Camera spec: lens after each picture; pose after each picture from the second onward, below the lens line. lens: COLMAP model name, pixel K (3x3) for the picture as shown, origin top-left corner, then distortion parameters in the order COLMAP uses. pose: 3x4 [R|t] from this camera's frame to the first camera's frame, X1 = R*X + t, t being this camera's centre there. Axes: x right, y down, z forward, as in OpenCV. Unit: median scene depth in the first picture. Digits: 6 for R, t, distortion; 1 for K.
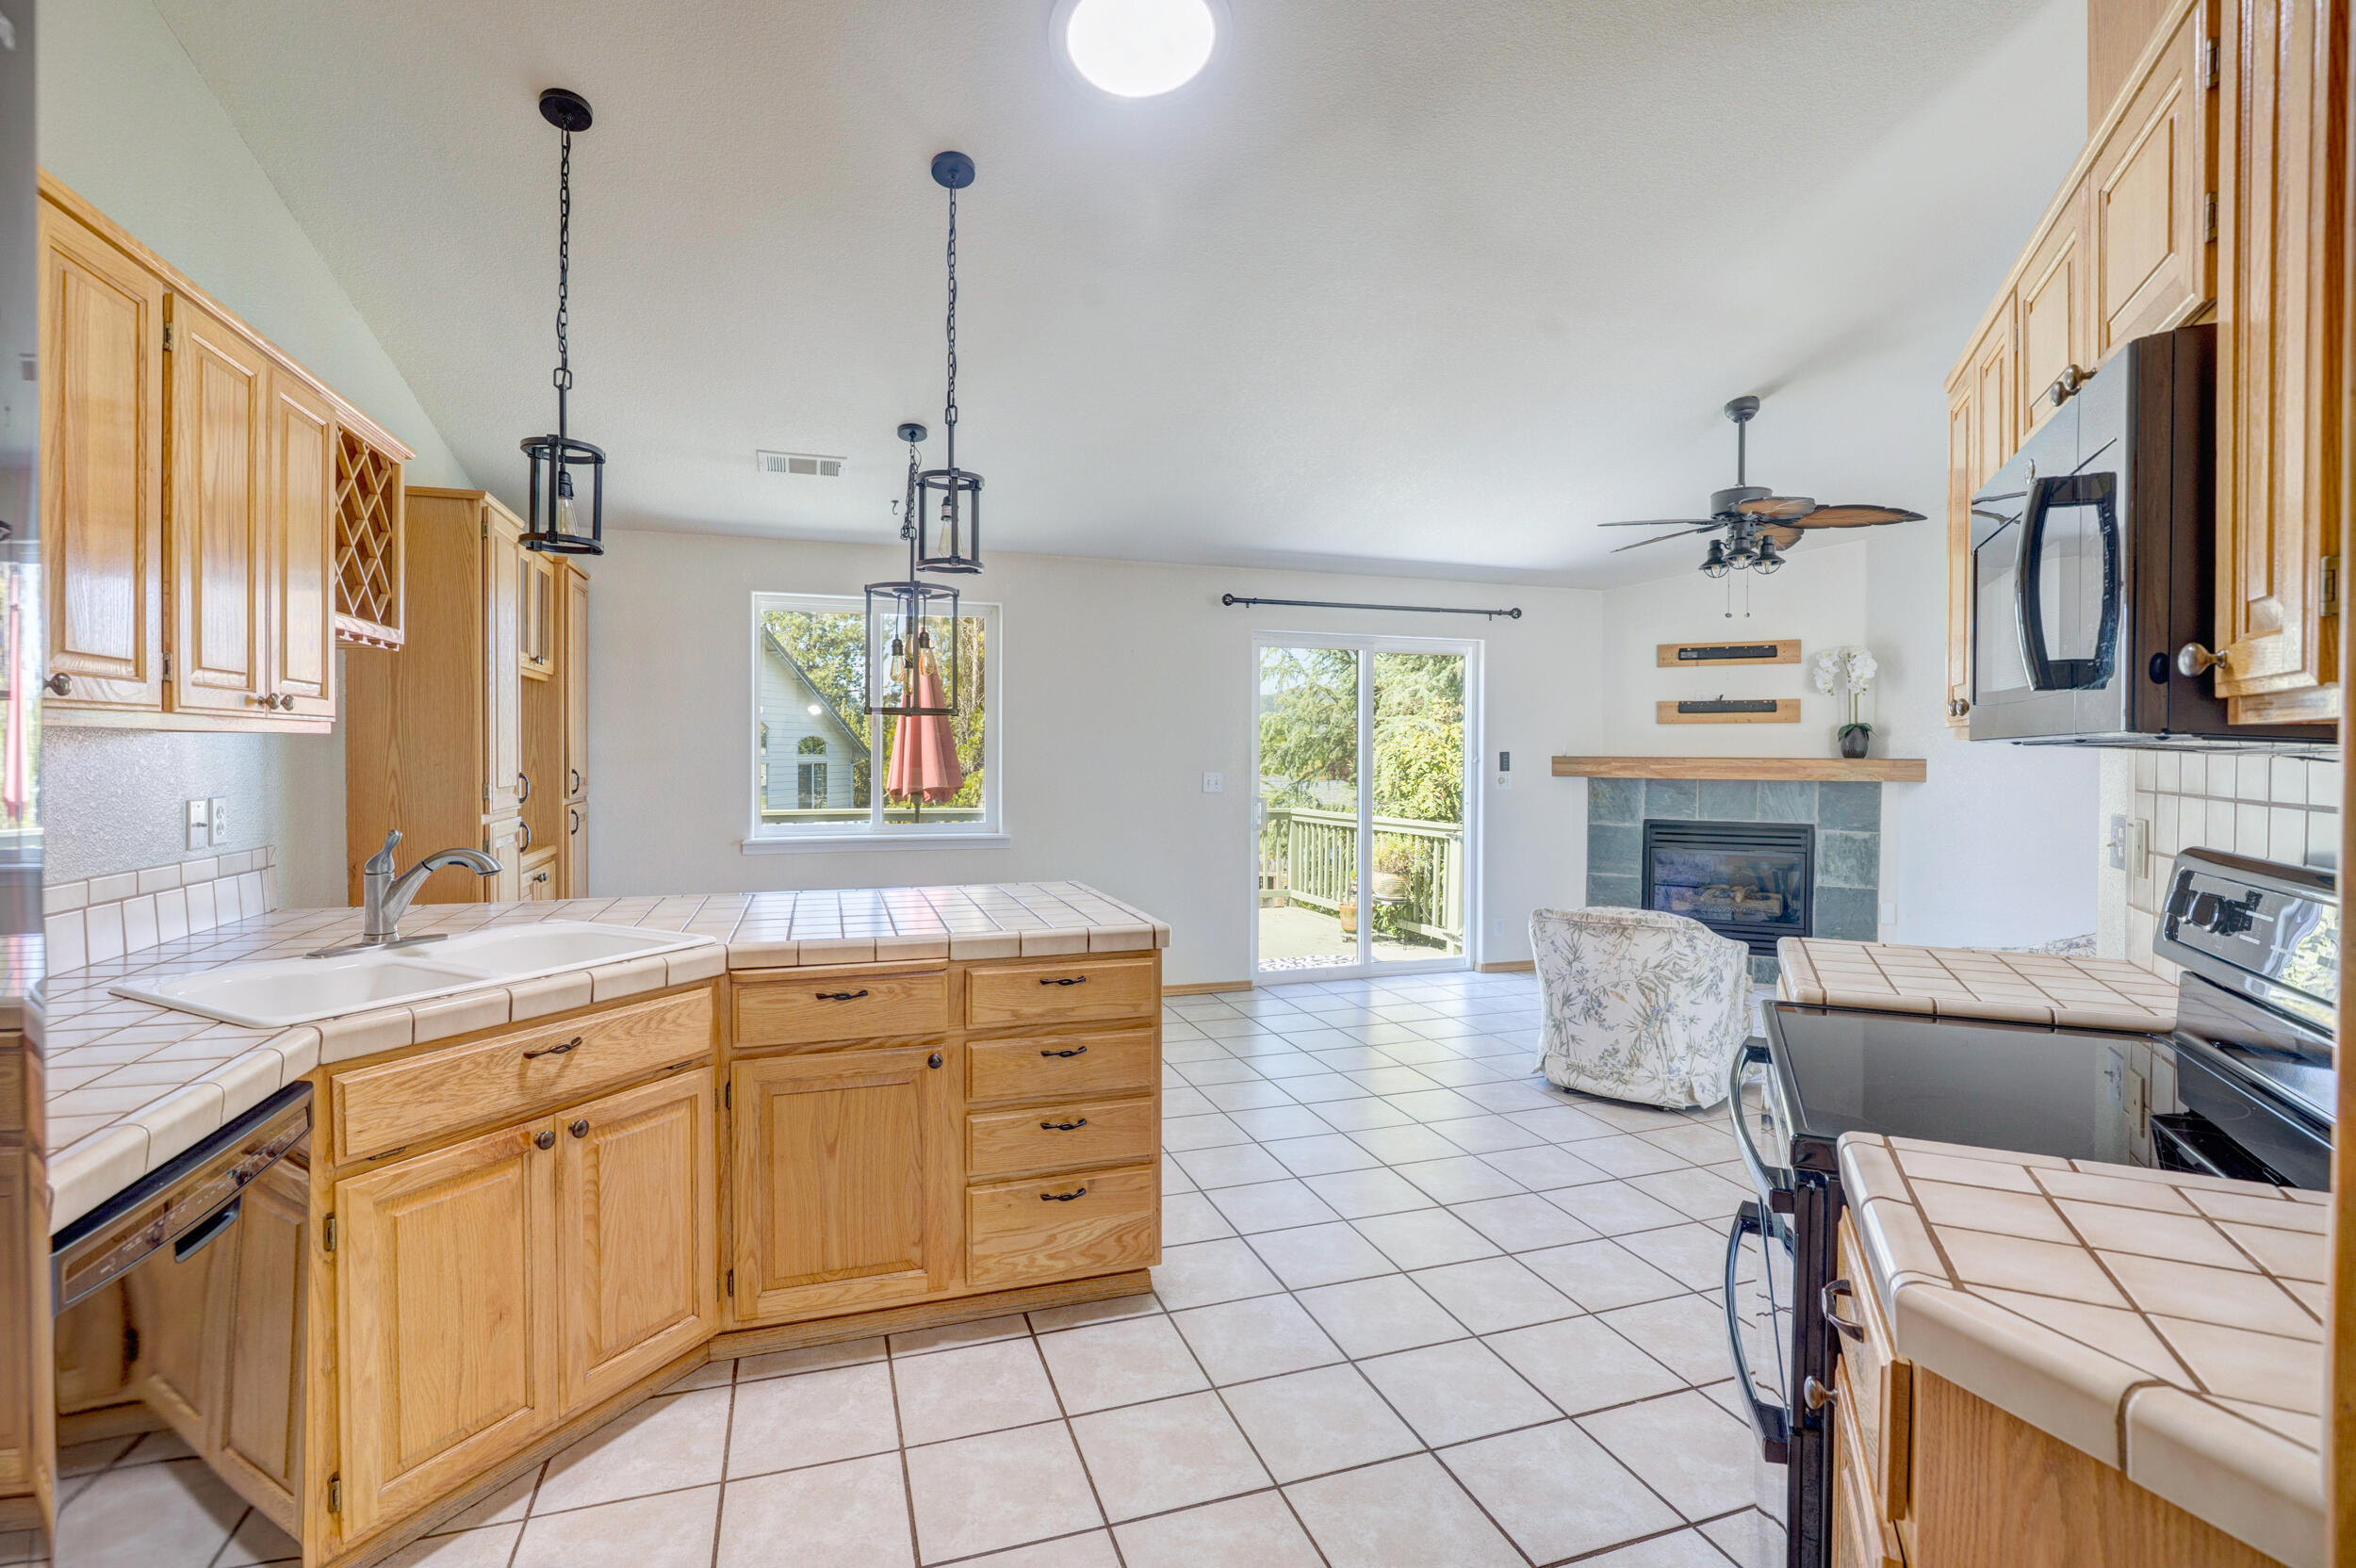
lens RADIAL K [[1085.1, 0, 1174.7], [0, 1085.1, 756.8], [0, 0, 1]] dist [-0.023356, 0.001357]
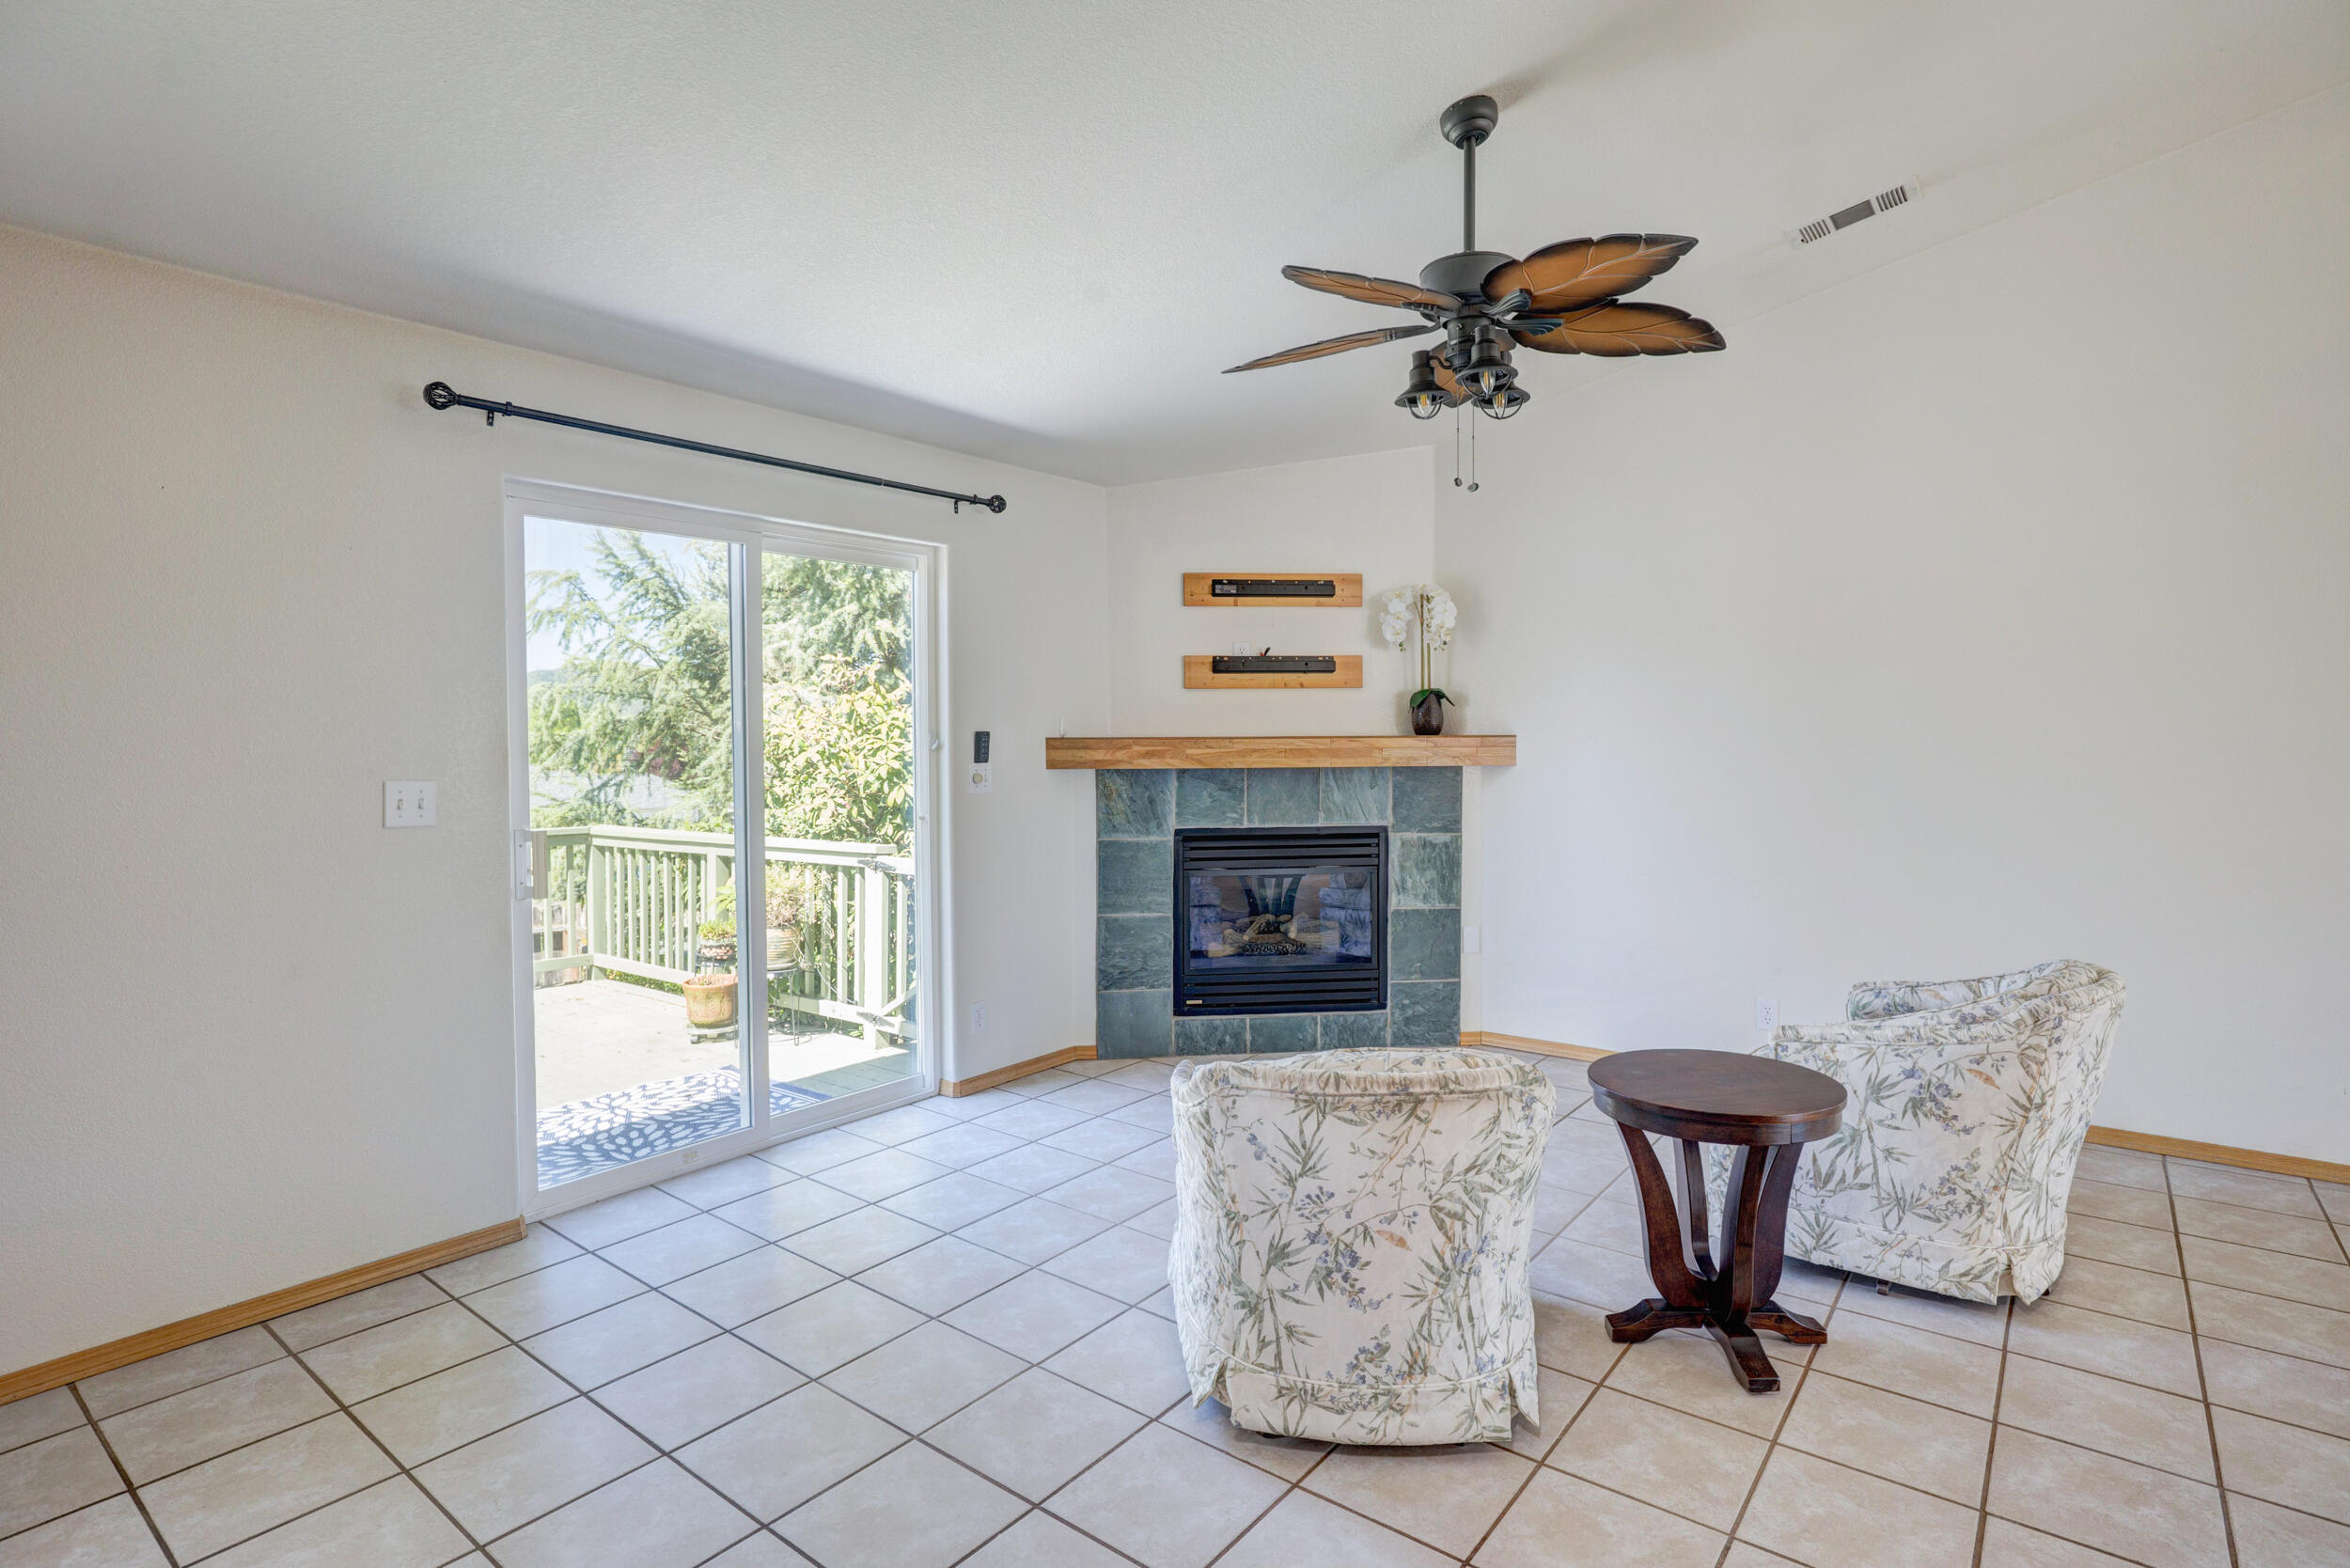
lens RADIAL K [[1171.6, 0, 1167.1], [0, 1171.6, 764.9], [0, 0, 1]] dist [-0.012608, -0.000117]
pose [[0.840497, -0.024513, 0.541261, 0.035724], [0.014479, 0.999635, 0.022788, 0.000672], [-0.541622, -0.011317, 0.840546, 0.399652]]
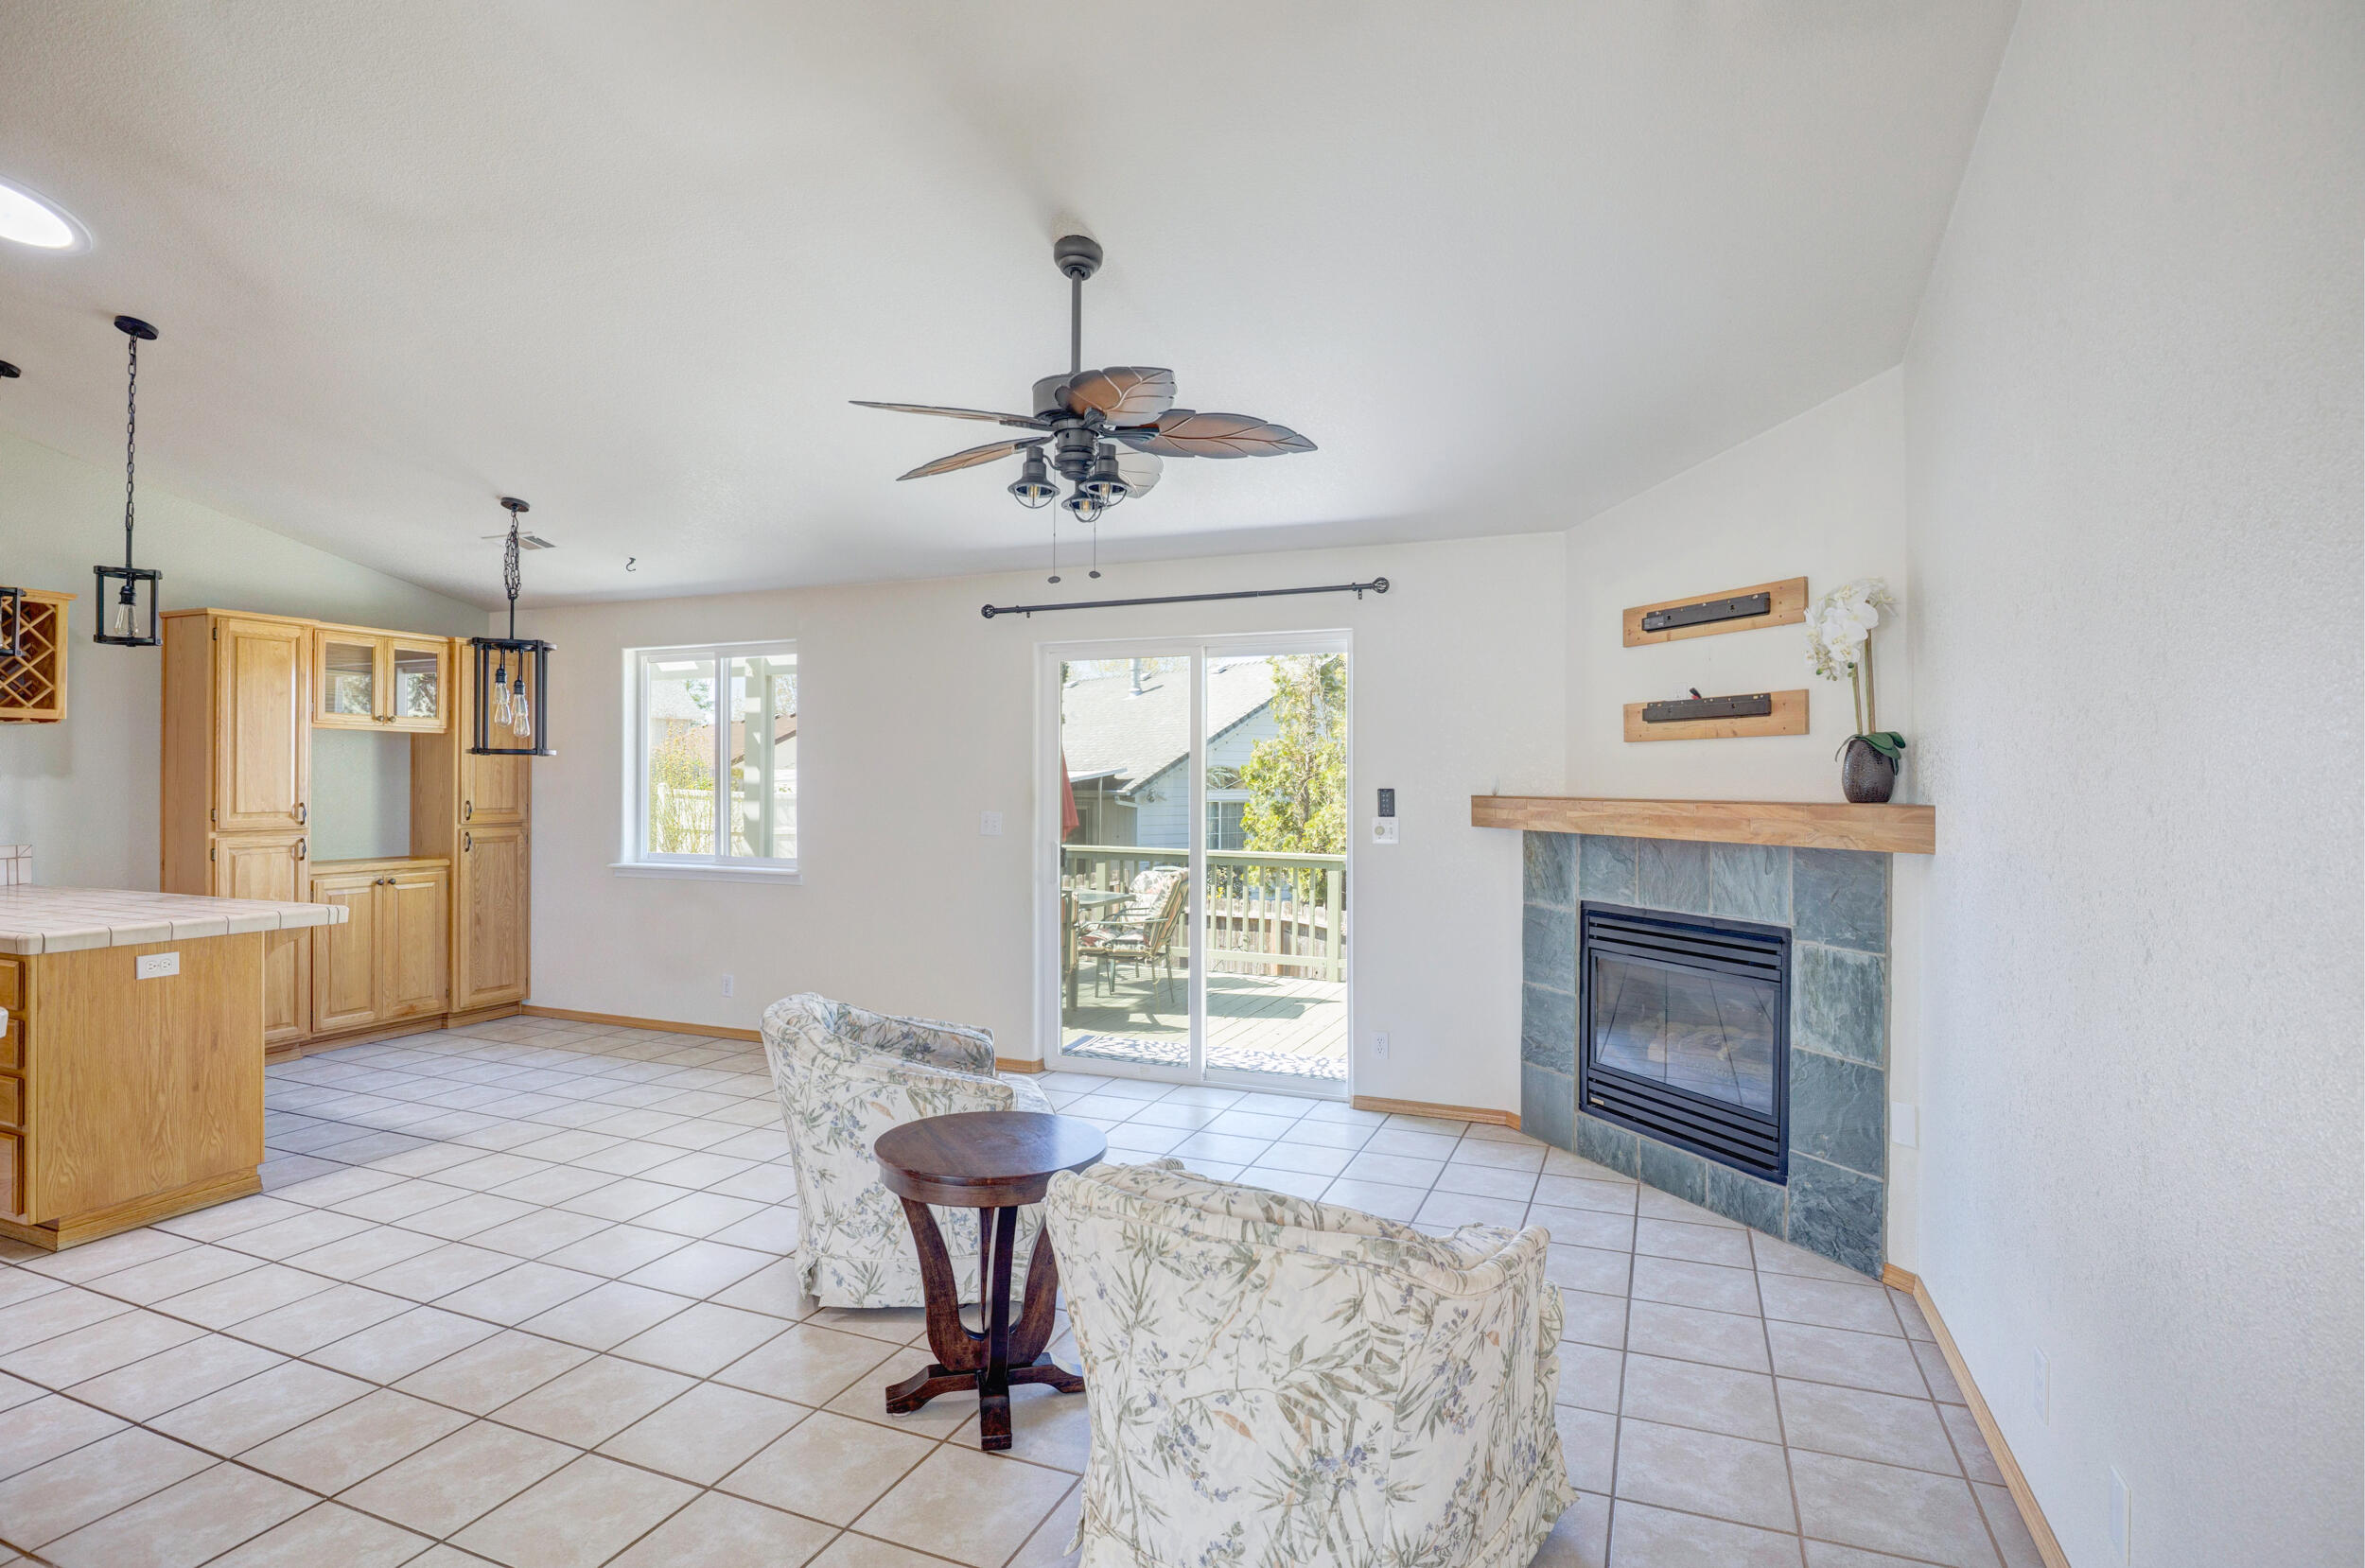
lens RADIAL K [[1200.4, 0, 1188.2], [0, 1200.4, 774.2], [0, 0, 1]] dist [-0.034870, -0.000080]
pose [[0.750386, -0.006336, -0.660969, 0.736034], [-0.004458, 0.999883, -0.014646, -0.002354], [0.660985, 0.013937, 0.750270, 0.363971]]
